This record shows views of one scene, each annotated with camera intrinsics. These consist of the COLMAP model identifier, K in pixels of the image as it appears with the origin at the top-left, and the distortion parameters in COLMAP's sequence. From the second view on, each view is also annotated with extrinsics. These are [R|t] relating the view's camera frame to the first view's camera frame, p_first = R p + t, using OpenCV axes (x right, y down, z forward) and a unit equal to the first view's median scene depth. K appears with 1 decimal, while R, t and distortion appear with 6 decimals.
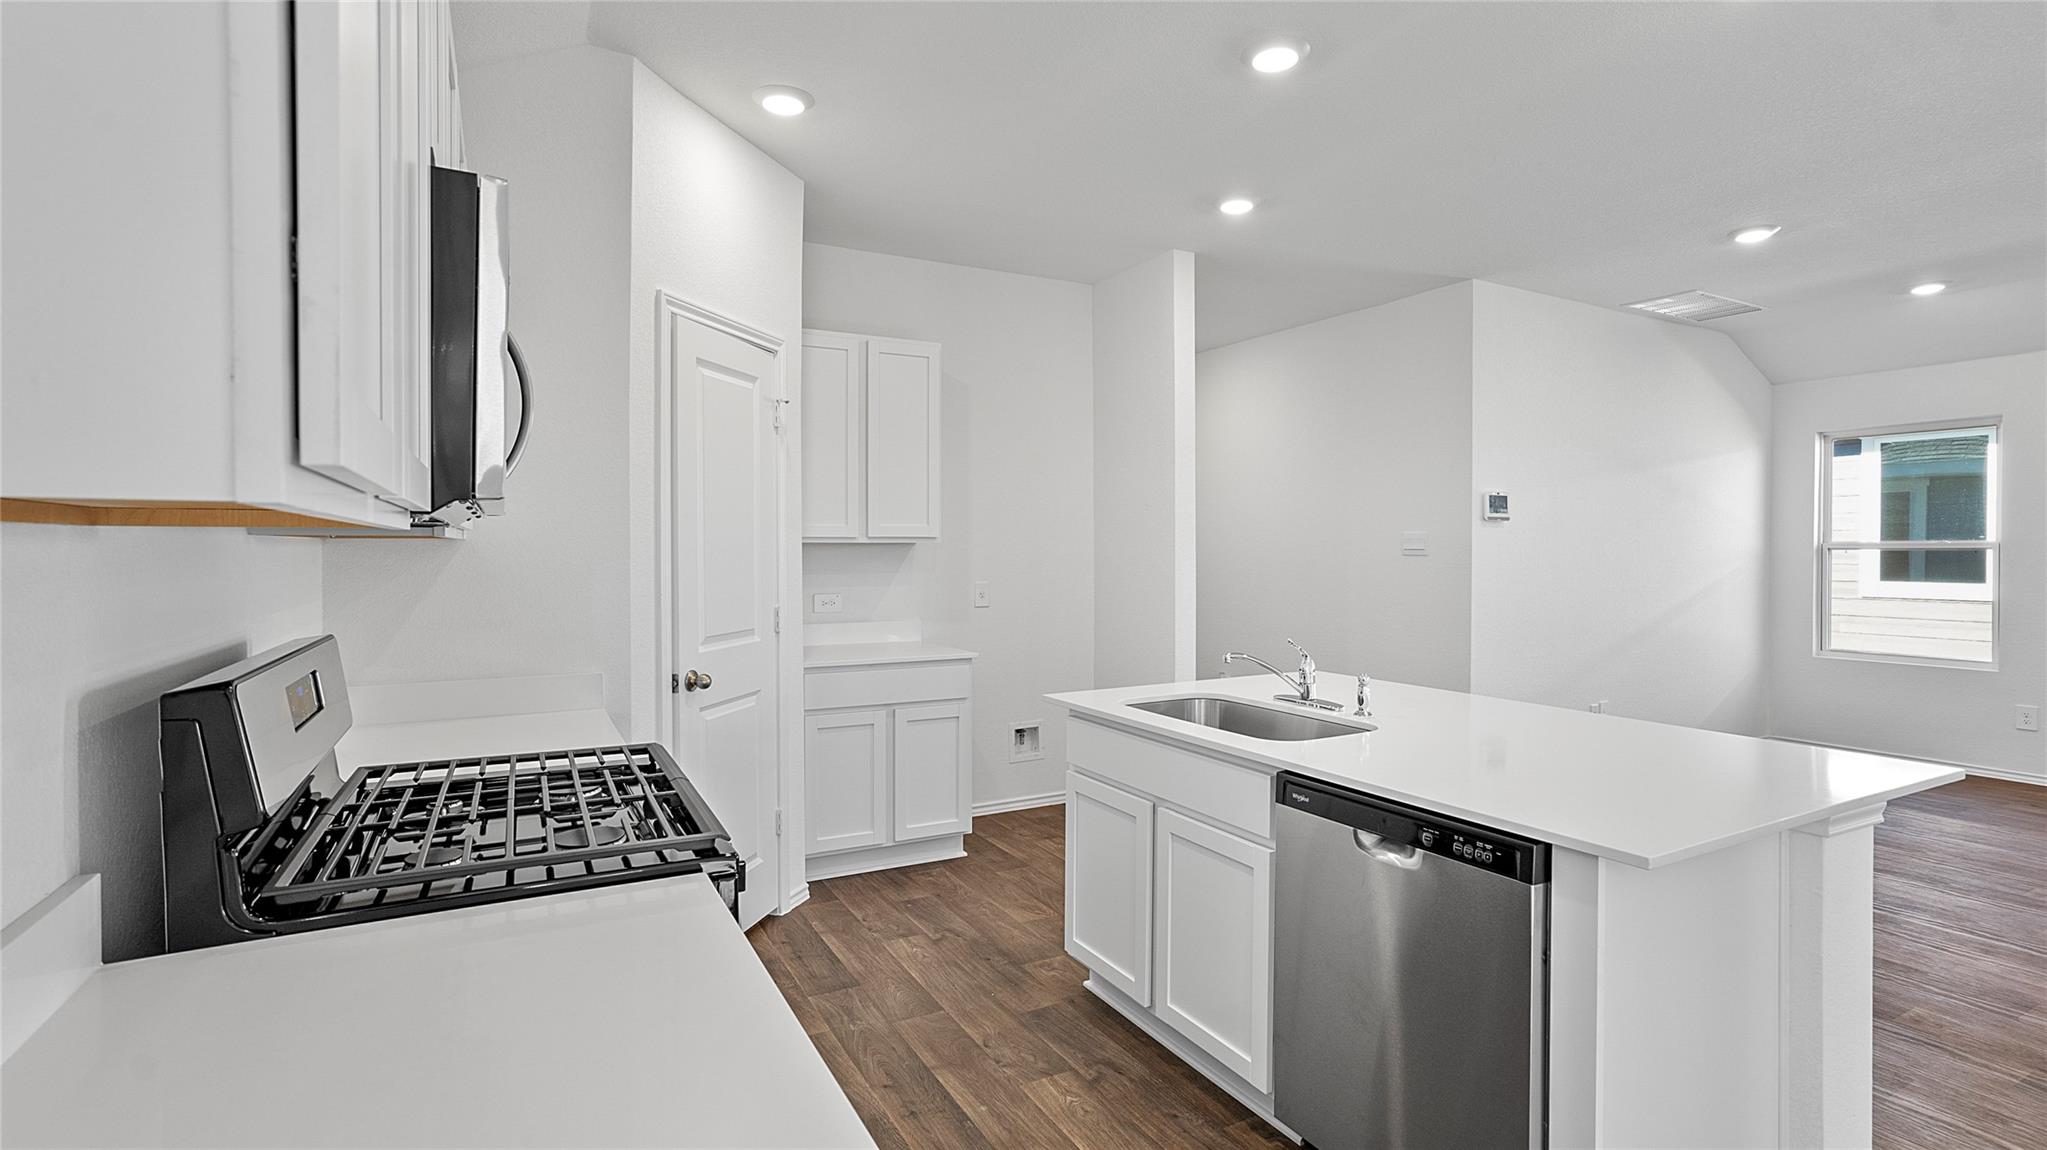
lens RADIAL K [[956.5, 0, 1023.5], [0, 956.5, 575.0], [0, 0, 1]] dist [-0.070232, 0.020752]
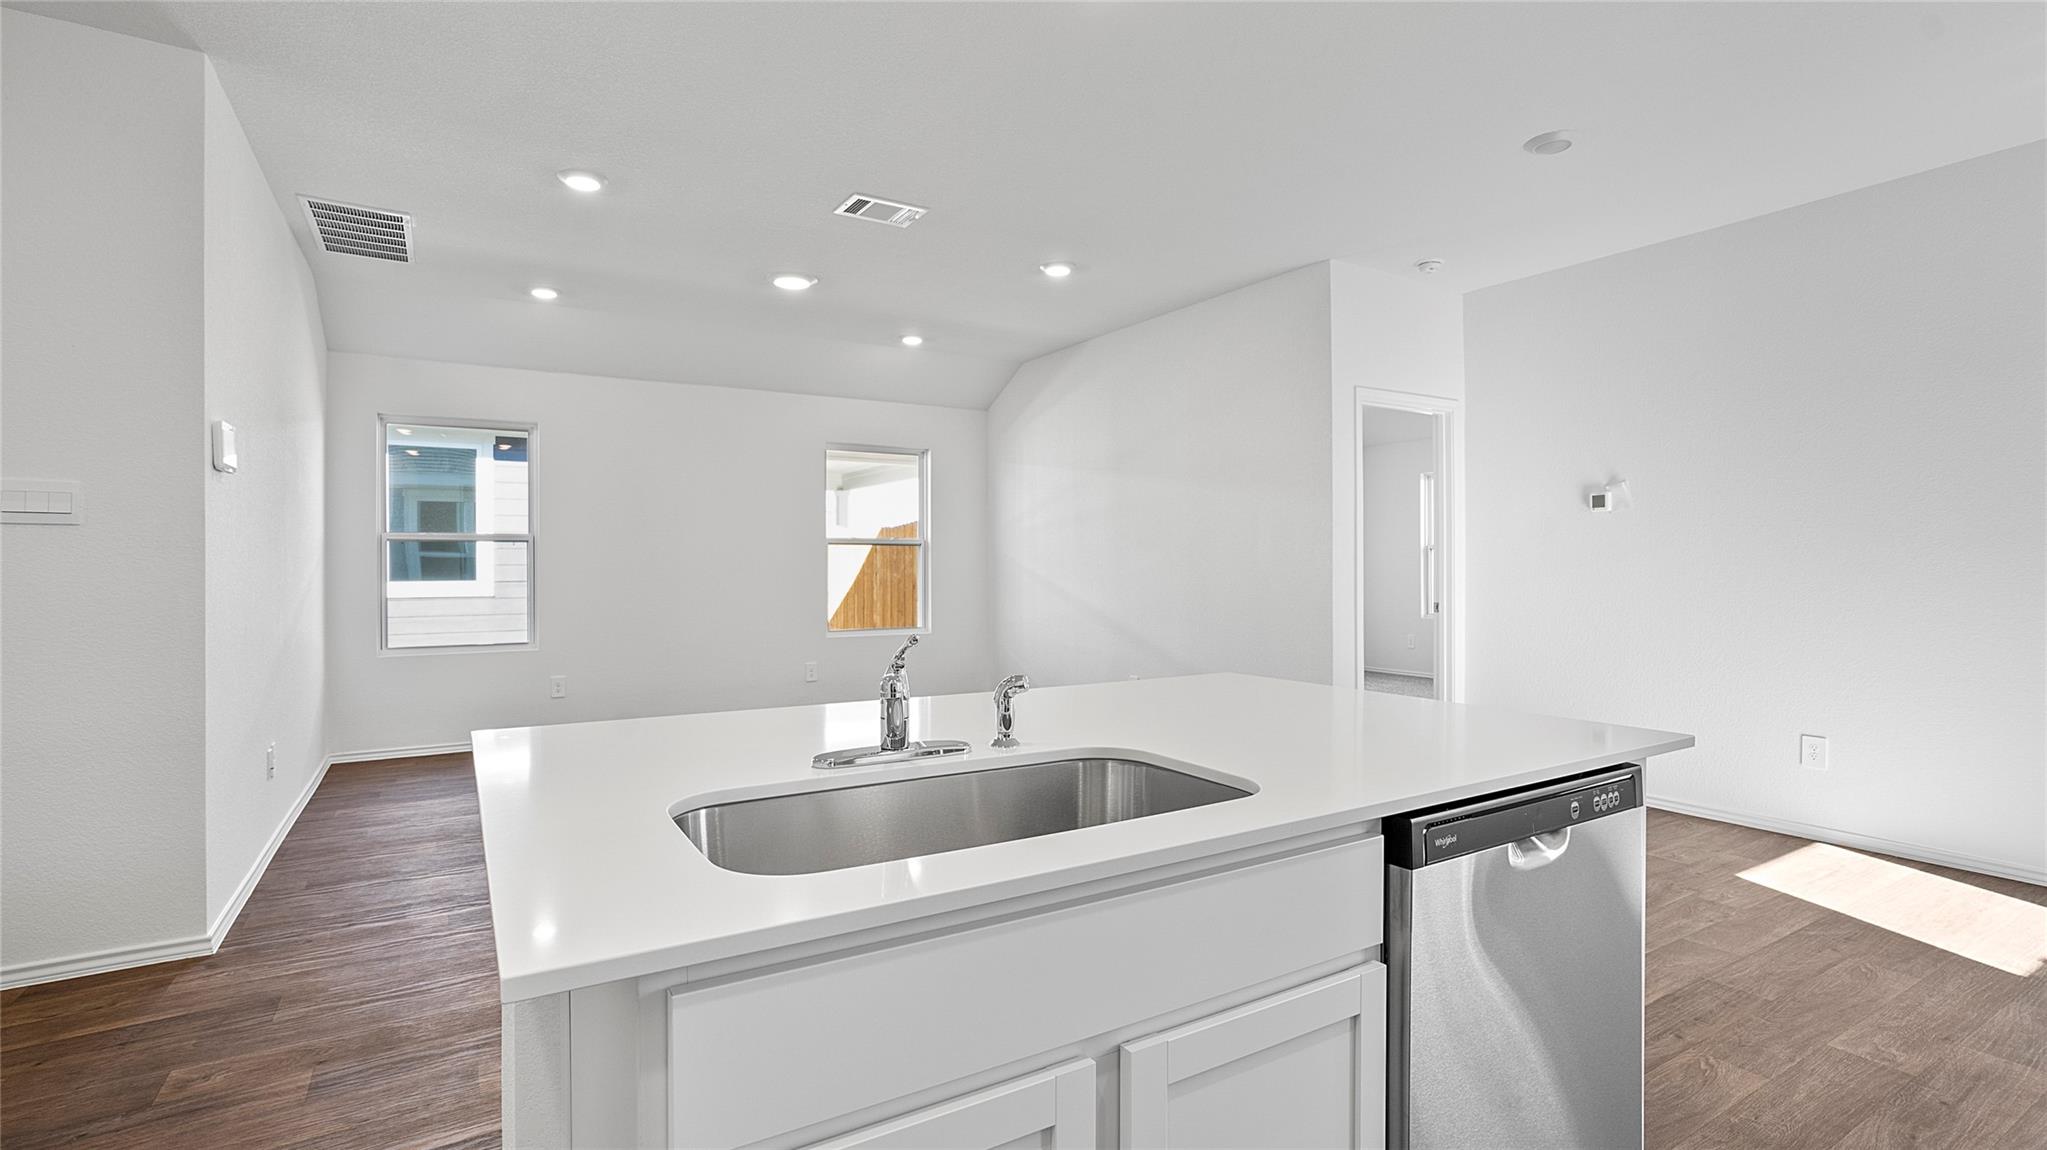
lens RADIAL K [[956.5, 0, 1023.5], [0, 956.5, 575.0], [0, 0, 1]] dist [-0.070232, 0.020752]
pose [[-0.061135, 0.001113, 0.998129, -0.167055], [0.022859, 0.999739, 0.000285, 0.027619], [-0.997868, 0.022834, -0.061144, 0.698687]]
